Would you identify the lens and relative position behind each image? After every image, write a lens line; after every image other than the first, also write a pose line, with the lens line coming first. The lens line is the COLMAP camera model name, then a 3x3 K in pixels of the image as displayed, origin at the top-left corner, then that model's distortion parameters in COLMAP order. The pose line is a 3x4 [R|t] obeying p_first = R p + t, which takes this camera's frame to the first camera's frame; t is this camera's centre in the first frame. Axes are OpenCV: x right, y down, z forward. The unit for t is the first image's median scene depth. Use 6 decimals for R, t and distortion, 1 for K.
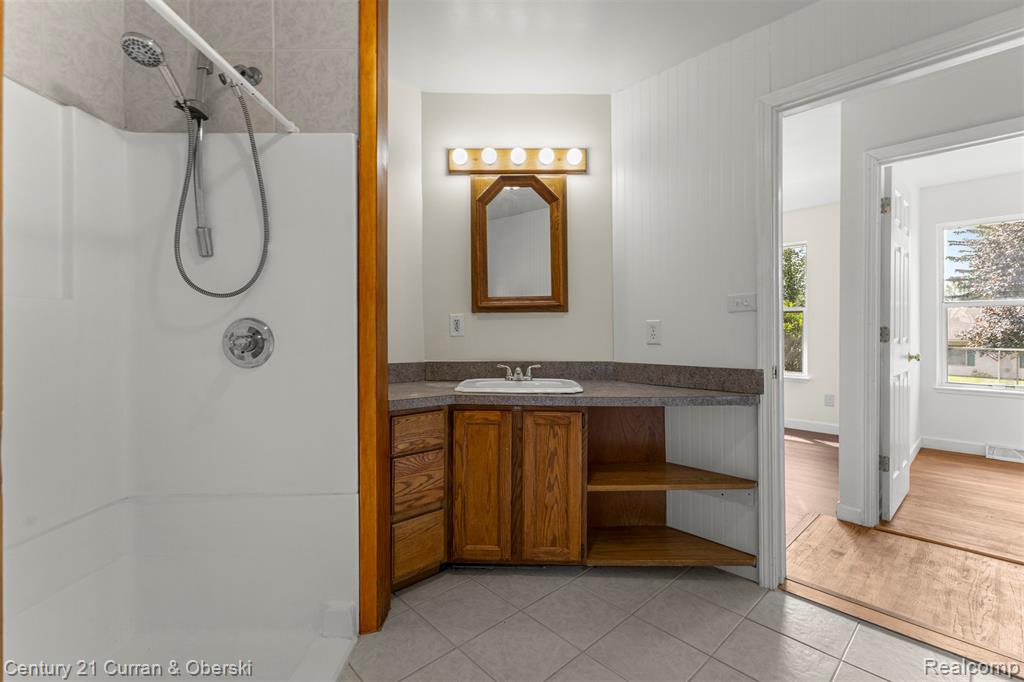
lens RADIAL K [[443.6, 0, 517.7], [0, 443.6, 330.5], [0, 0, 1]] dist [0.002613, 0.000229]
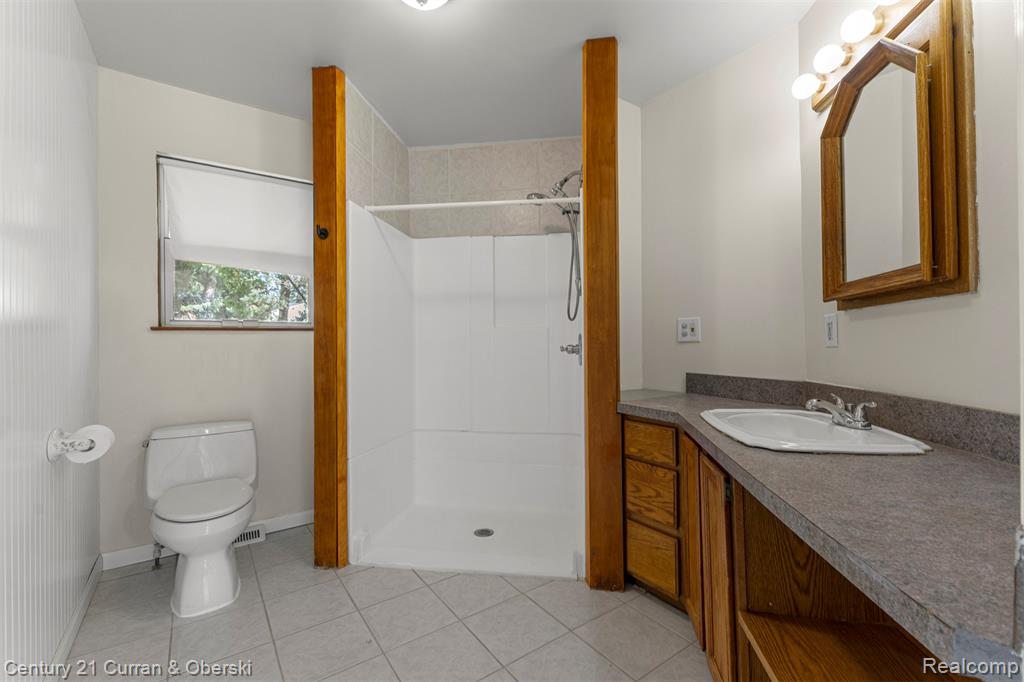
lens RADIAL K [[442.6, 0, 511.9], [0, 442.6, 337.6], [0, 0, 1]] dist [0.005136, -0.000097]
pose [[-0.134567, -0.012476, -0.990826, 0.791876], [0.008074, 0.999874, -0.013687, 0.005531], [0.990872, -0.009842, -0.134449, 0.823129]]
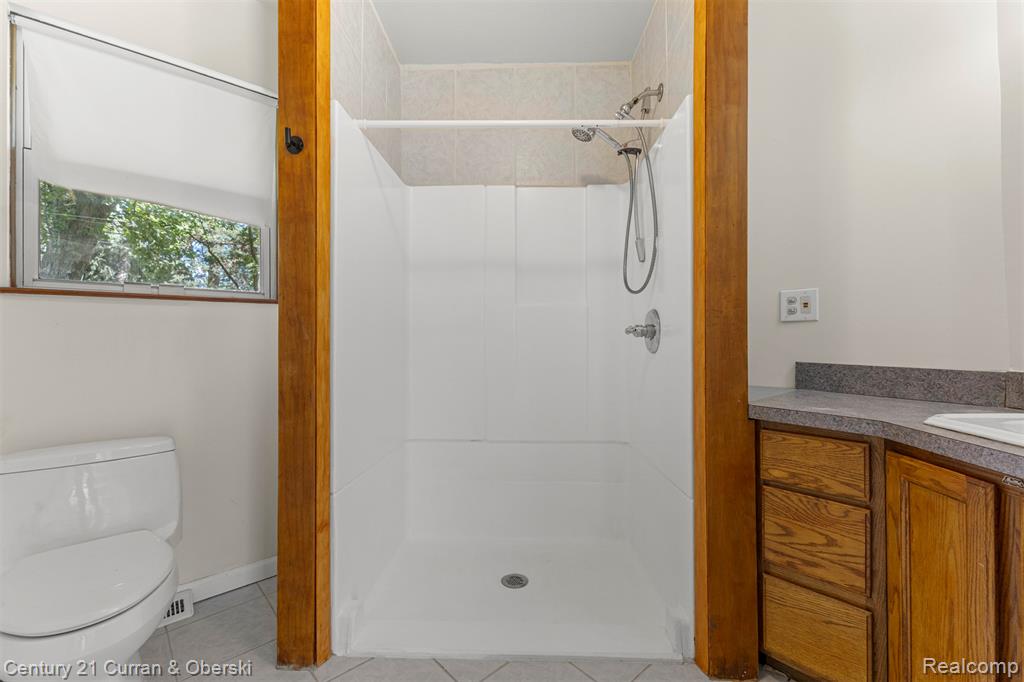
lens RADIAL K [[441.3, 0, 509.1], [0, 441.3, 334.3], [0, 0, 1]] dist [0.011521, -0.005106]
pose [[-0.017178, -0.010805, -0.999794, 0.448344], [0.002161, 0.999939, -0.010843, 0.040531], [0.999850, -0.002347, -0.017154, 0.553741]]
